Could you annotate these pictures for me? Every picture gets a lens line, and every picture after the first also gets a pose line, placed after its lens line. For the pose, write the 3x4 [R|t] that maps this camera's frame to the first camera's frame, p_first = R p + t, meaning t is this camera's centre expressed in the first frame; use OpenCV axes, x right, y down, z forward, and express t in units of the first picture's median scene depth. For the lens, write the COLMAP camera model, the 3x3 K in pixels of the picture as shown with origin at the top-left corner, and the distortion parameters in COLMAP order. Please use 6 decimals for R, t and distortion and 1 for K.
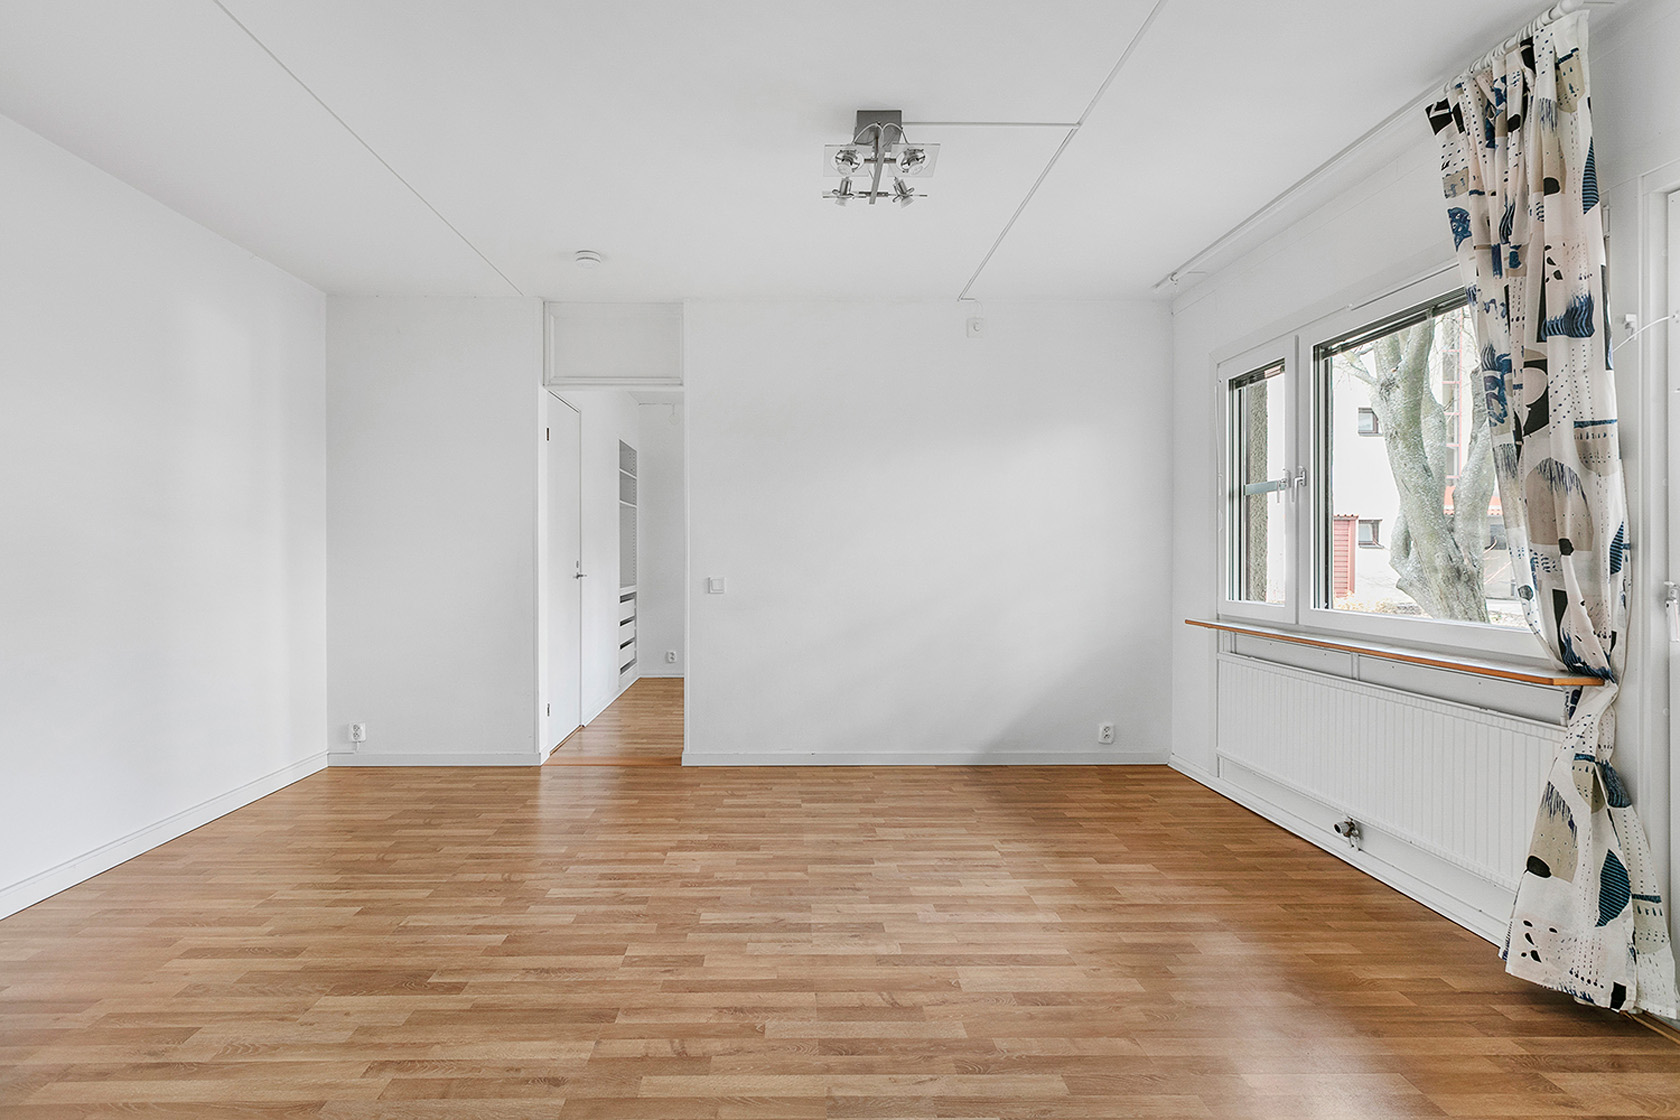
lens RADIAL K [[851.3, 0, 758.3], [0, 851.3, 551.4], [0, 0, 1]] dist [0.001825, -0.001298]
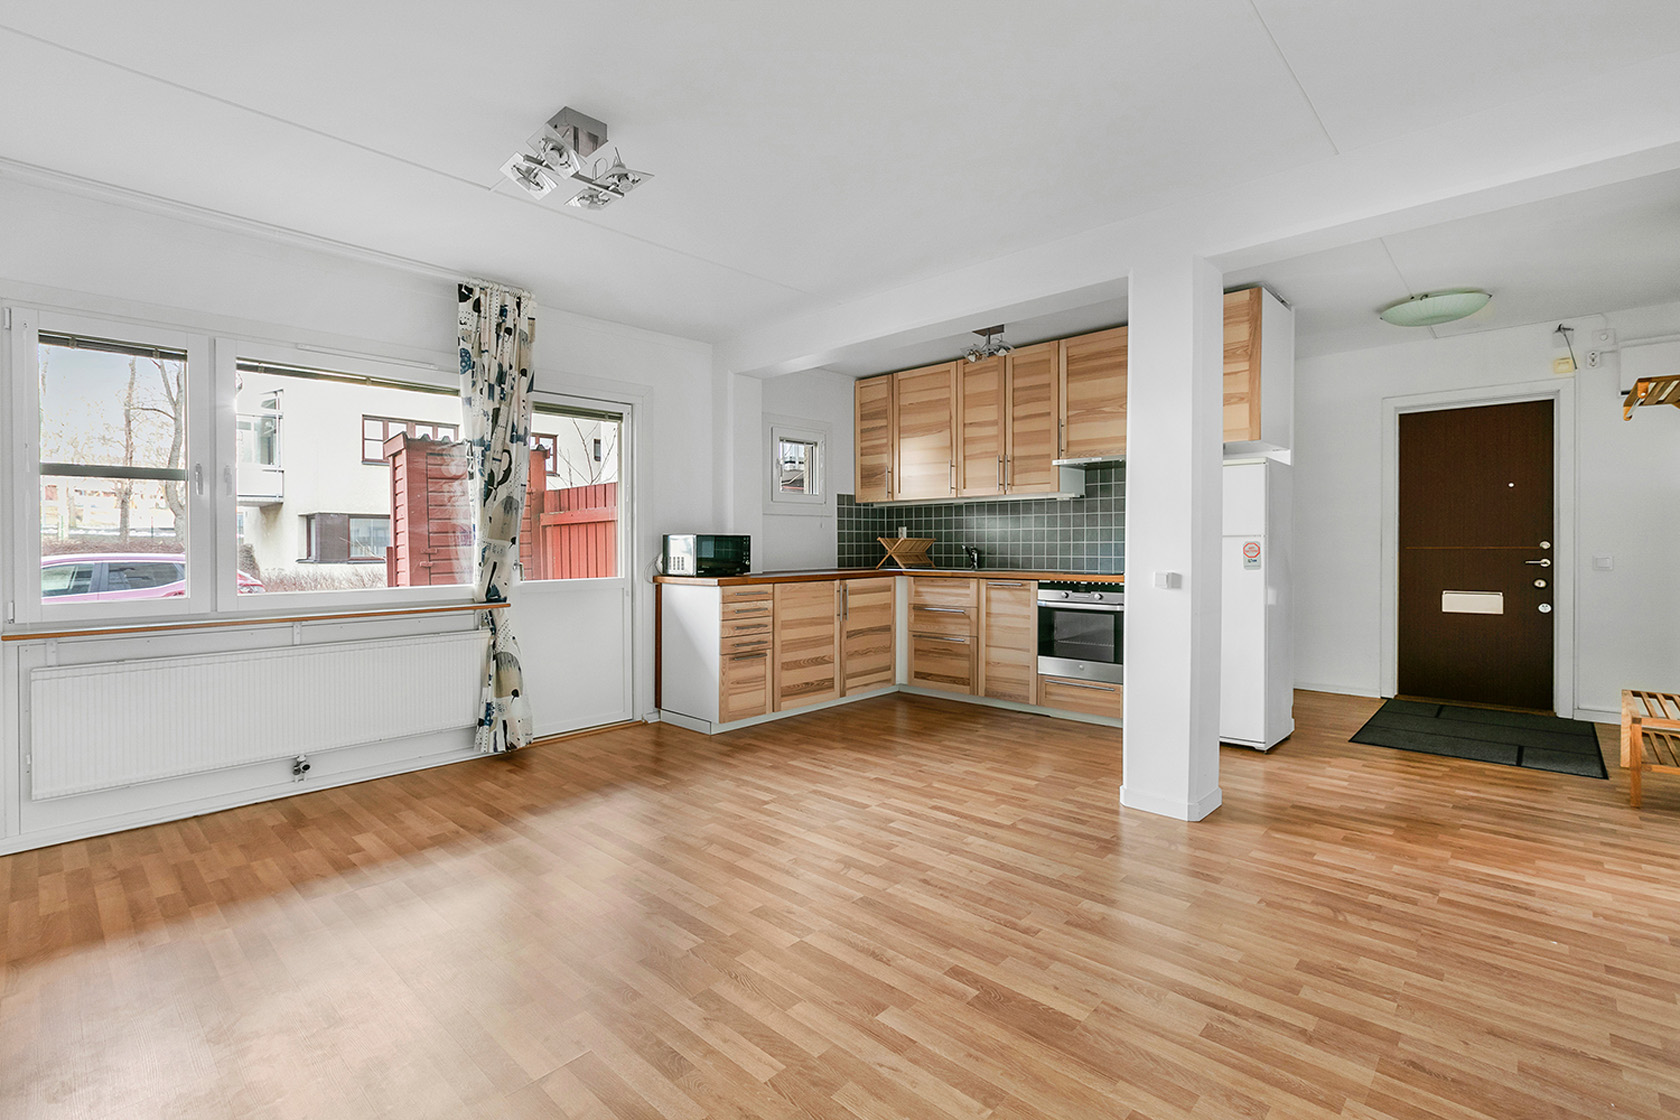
lens RADIAL K [[766.7, 0, 870.2], [0, 766.7, 534.8], [0, 0, 1]] dist [0.002074, -0.000762]
pose [[-0.798859, 0.009350, 0.601446, -0.813676], [0.002890, 0.999927, -0.011706, 0.004608], [-0.601512, -0.007614, -0.798828, 1.766551]]
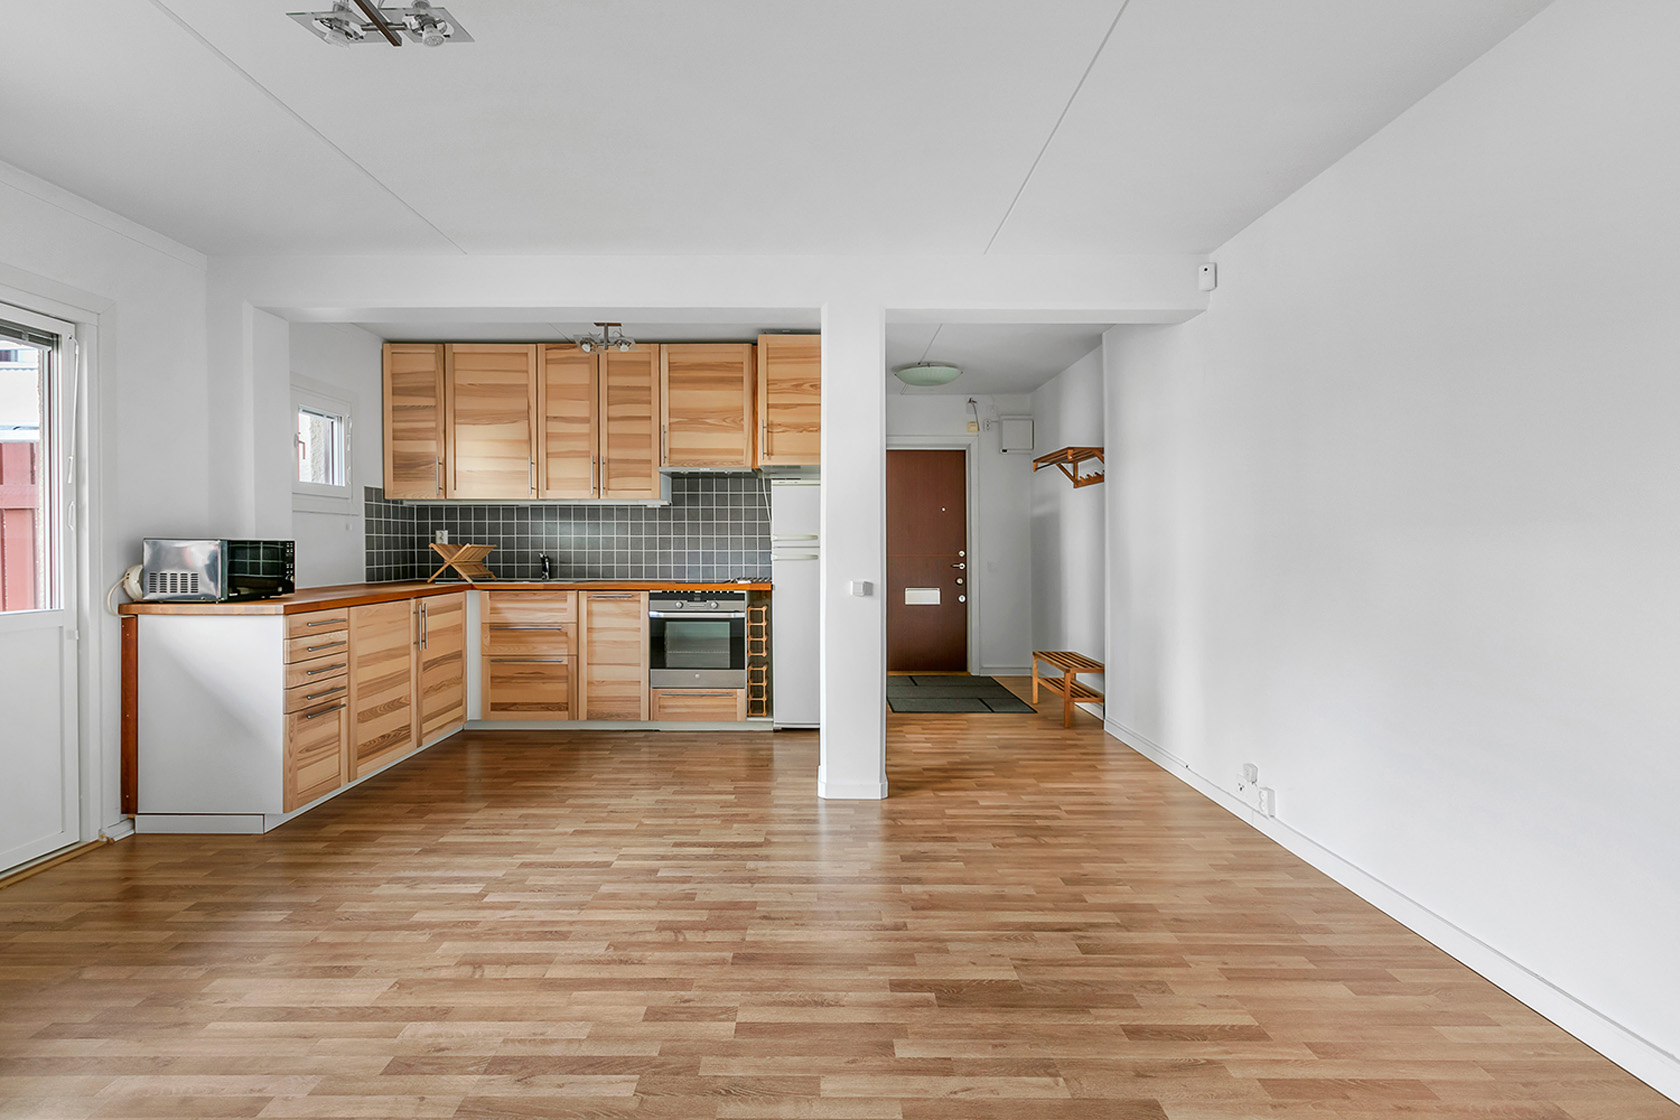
lens RADIAL K [[765.8, 0, 859.6], [0, 765.8, 543.4], [0, 0, 1]] dist [0.001206, 0.000457]
pose [[-0.994617, -0.005144, -0.103489, -0.208648], [-0.004590, 0.999974, -0.005589, -0.011221], [0.103515, -0.005084, -0.994615, 1.883464]]
